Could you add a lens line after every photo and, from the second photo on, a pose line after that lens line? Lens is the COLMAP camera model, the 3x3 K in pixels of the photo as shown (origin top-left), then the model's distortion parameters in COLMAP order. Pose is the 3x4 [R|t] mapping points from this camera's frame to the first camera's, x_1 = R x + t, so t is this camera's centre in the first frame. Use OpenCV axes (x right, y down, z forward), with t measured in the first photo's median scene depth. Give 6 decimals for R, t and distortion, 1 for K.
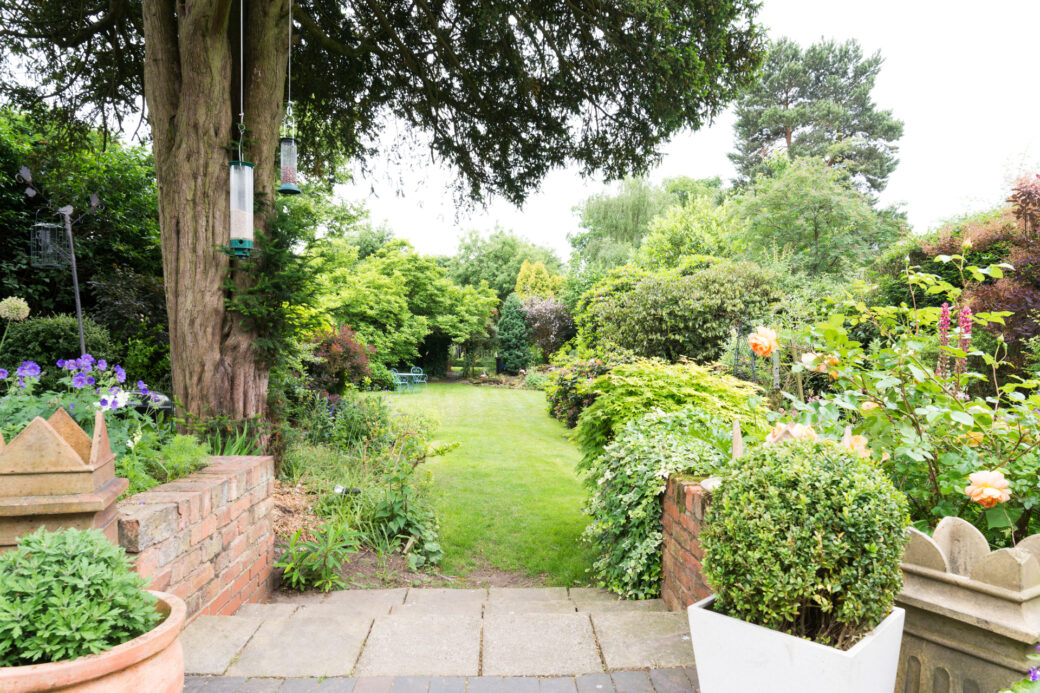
lens RADIAL K [[657.9, 0, 522.5], [0, 657.9, 346.6], [0, 0, 1]] dist [0.006439, 0.000095]
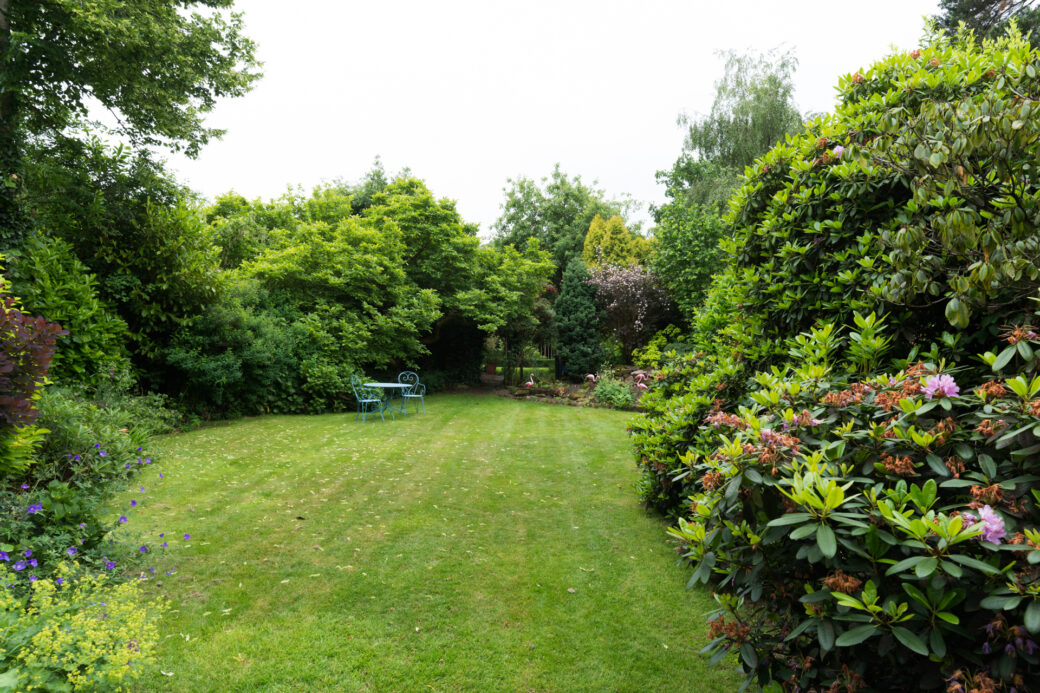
lens RADIAL K [[657.9, 0, 518.5], [0, 657.9, 348.3], [0, 0, 1]] dist [0.006439, 0.000095]
pose [[0.992767, 0.000276, -0.120058, 0.007040], [0.000748, 0.999964, 0.008480, 0.004137], [0.120056, -0.008509, 0.992731, 0.358399]]
